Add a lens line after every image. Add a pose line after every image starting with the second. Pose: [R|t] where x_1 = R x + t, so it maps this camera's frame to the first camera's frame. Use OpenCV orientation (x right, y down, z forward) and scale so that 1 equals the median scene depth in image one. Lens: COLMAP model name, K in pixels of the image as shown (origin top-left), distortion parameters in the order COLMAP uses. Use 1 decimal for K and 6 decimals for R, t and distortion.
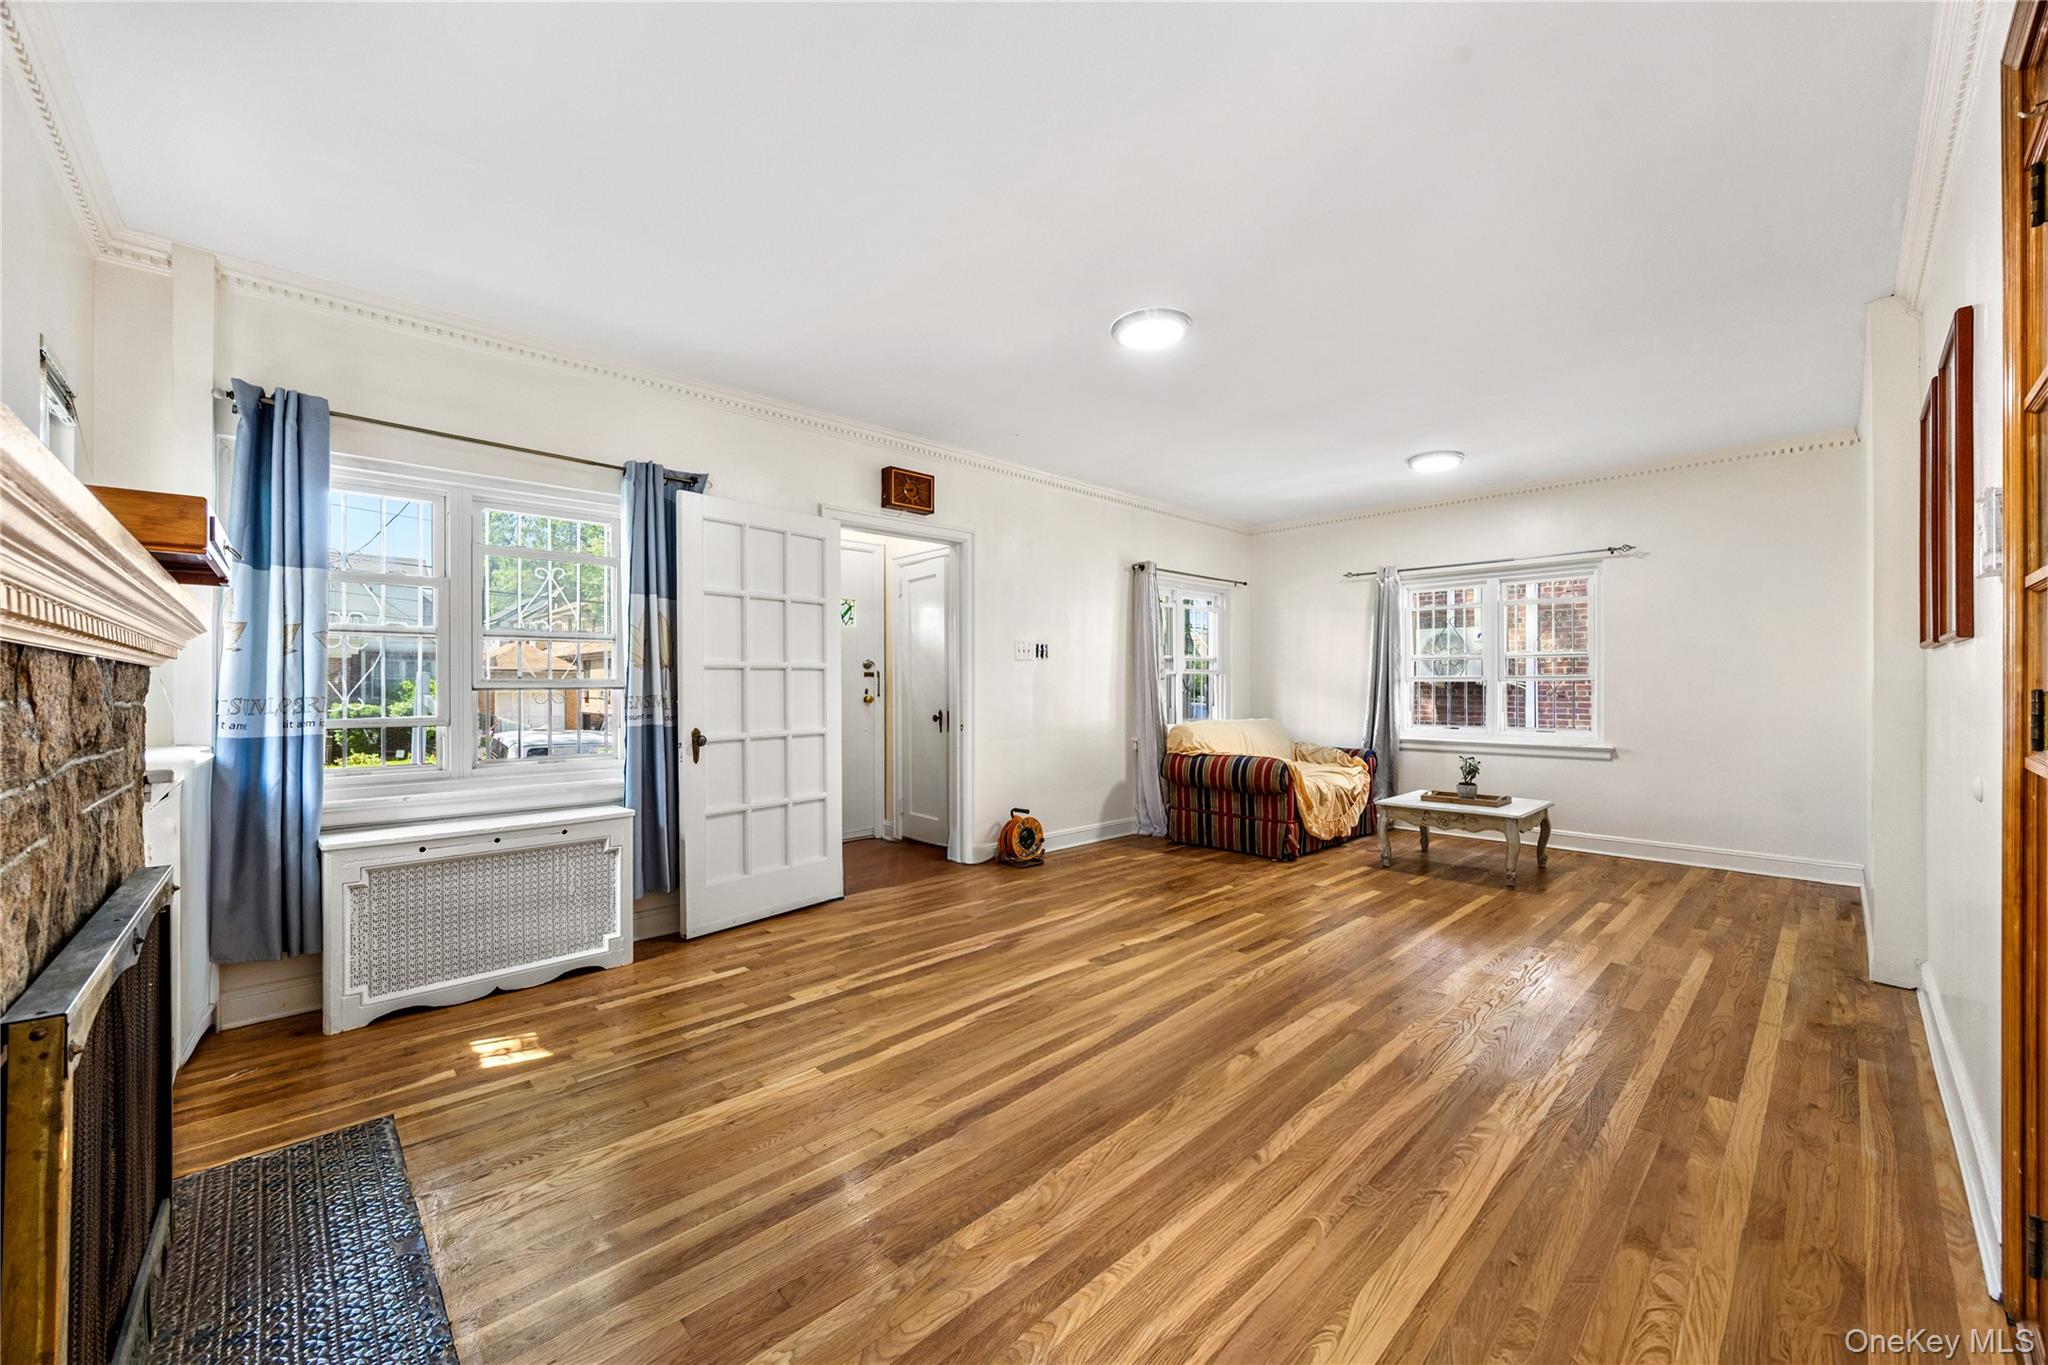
lens RADIAL K [[786.5, 0, 1024.4], [0, 786.5, 685.8], [0, 0, 1]] dist [-0.004990, 0.000446]
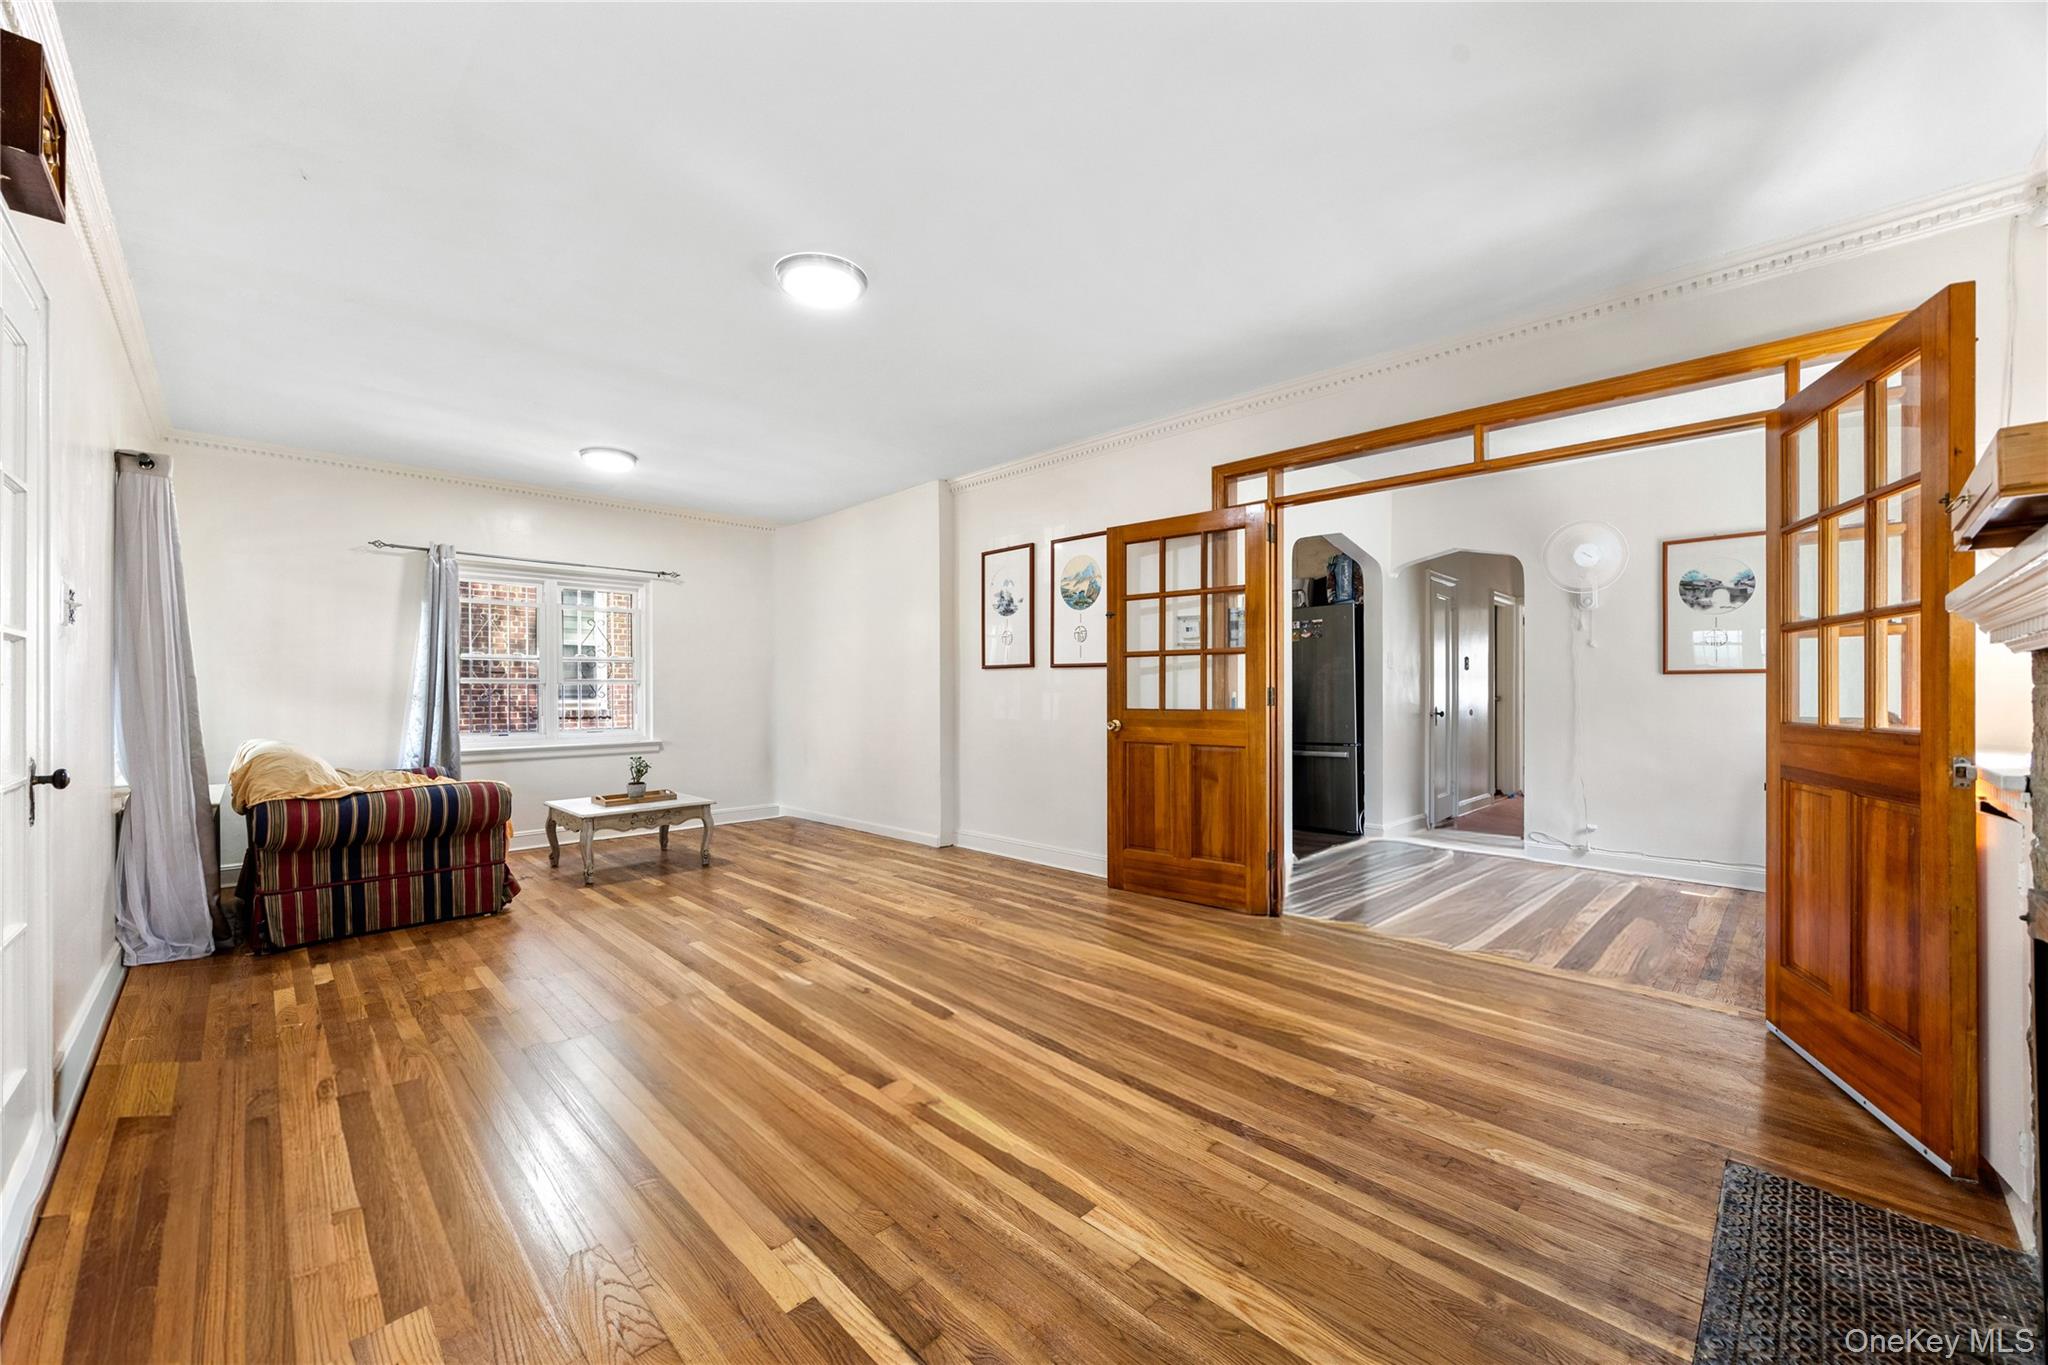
lens RADIAL K [[786.5, 0, 1016.9], [0, 786.5, 688.2], [0, 0, 1]] dist [-0.004990, 0.000446]
pose [[-0.020389, 0.005862, 0.999775, -0.553250], [0.004310, 0.999974, -0.005775, 0.009730], [-0.999783, 0.004191, -0.020414, 0.610754]]
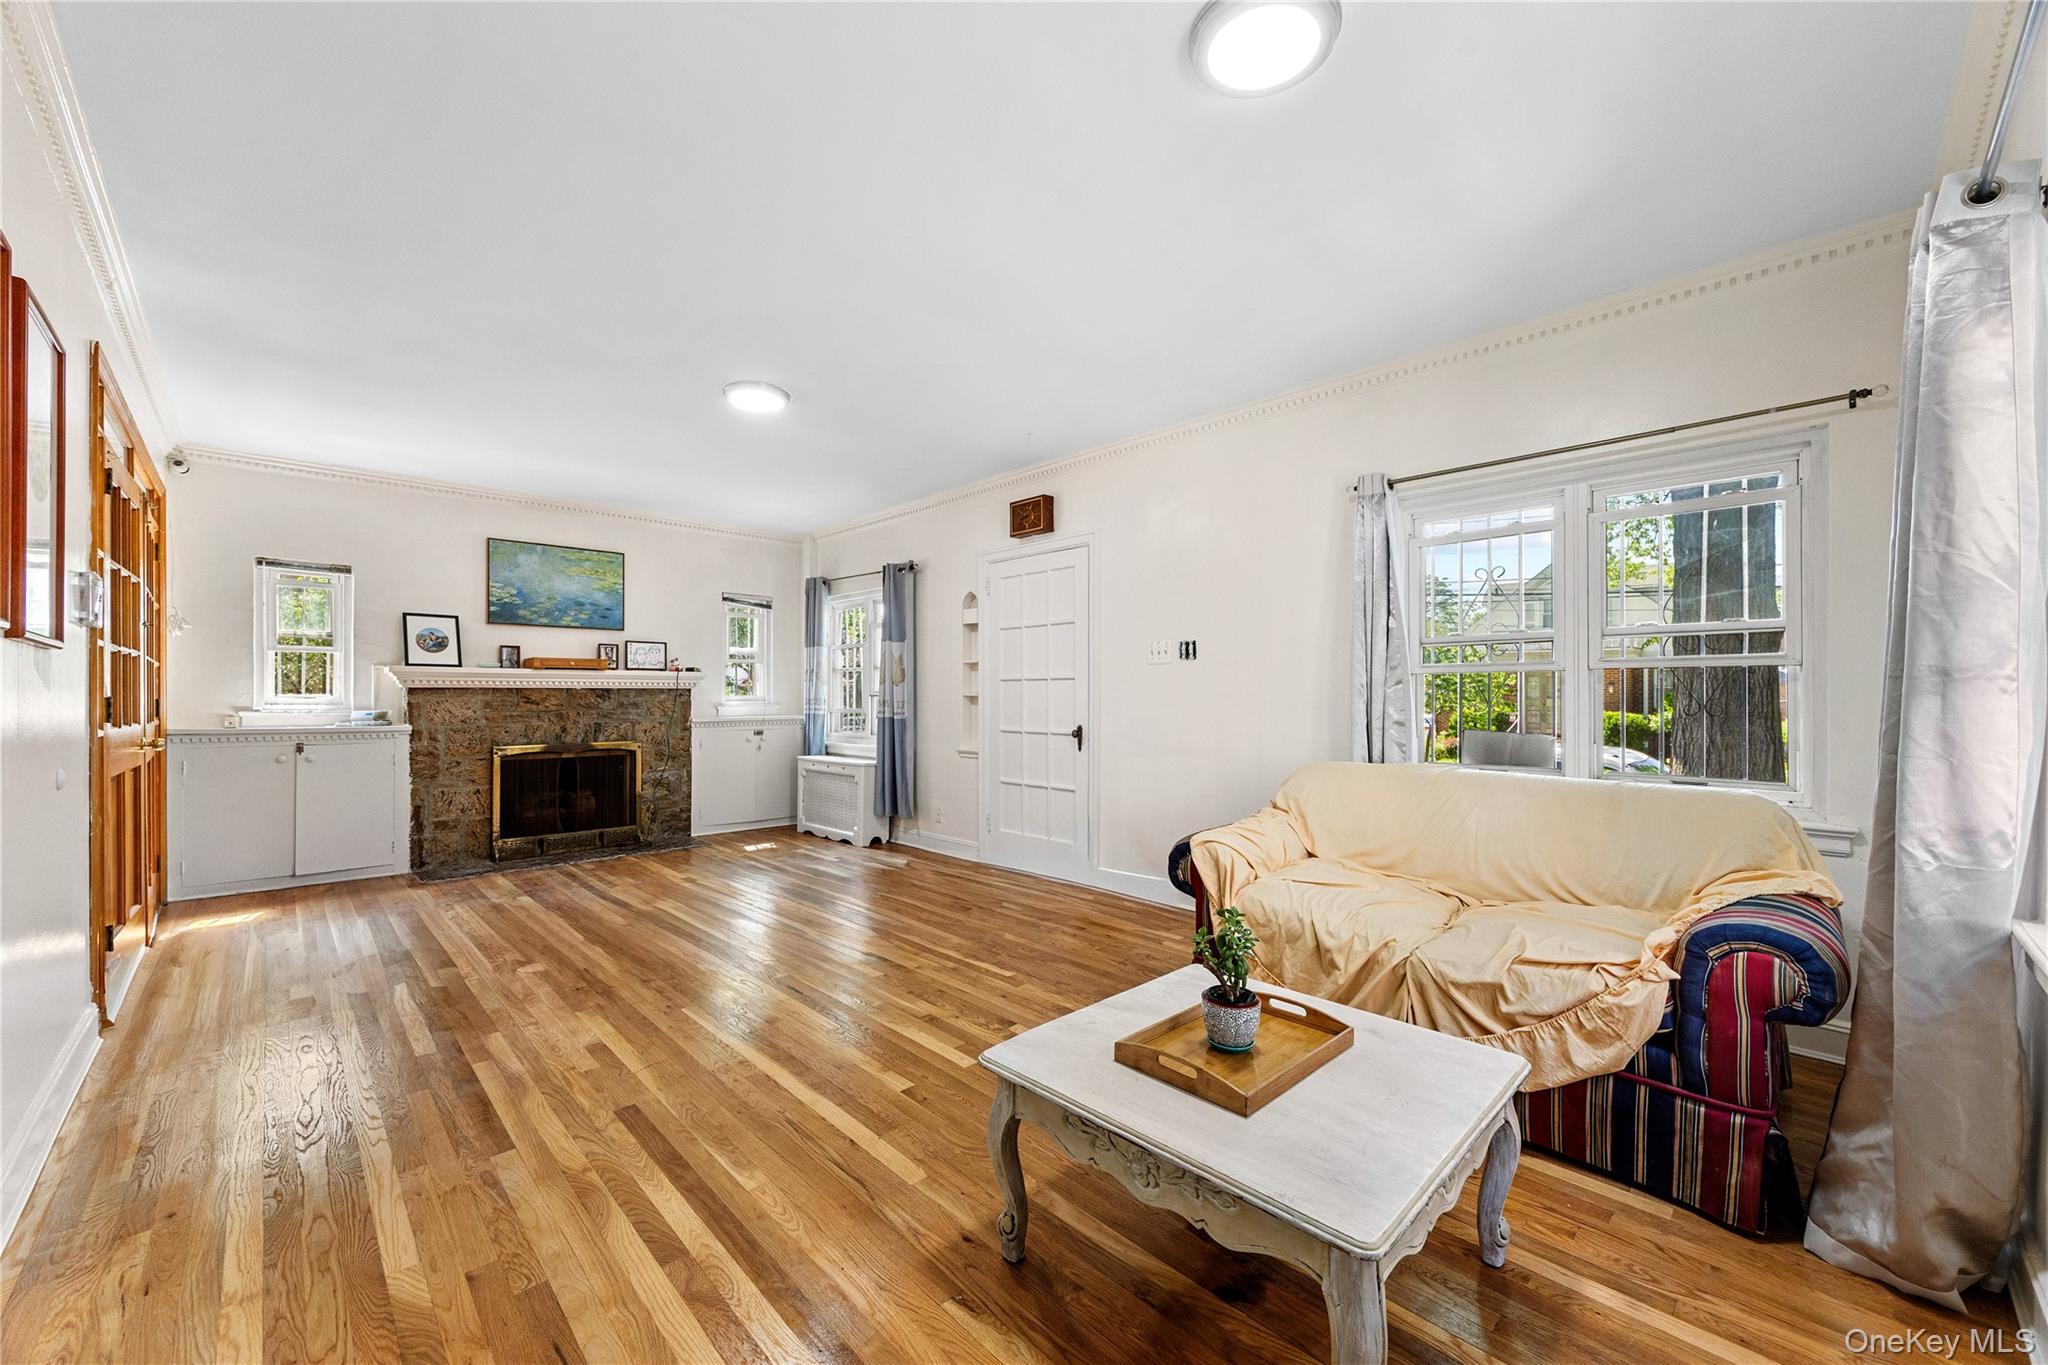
lens RADIAL K [[786.5, 0, 1015.9], [0, 786.5, 691.5], [0, 0, 1]] dist [-0.004990, 0.000446]
pose [[0.012912, 0.001160, -0.999916, 1.043344], [-0.000233, 0.999999, 0.001157, -0.005919], [0.999917, 0.000218, 0.012913, 1.056857]]
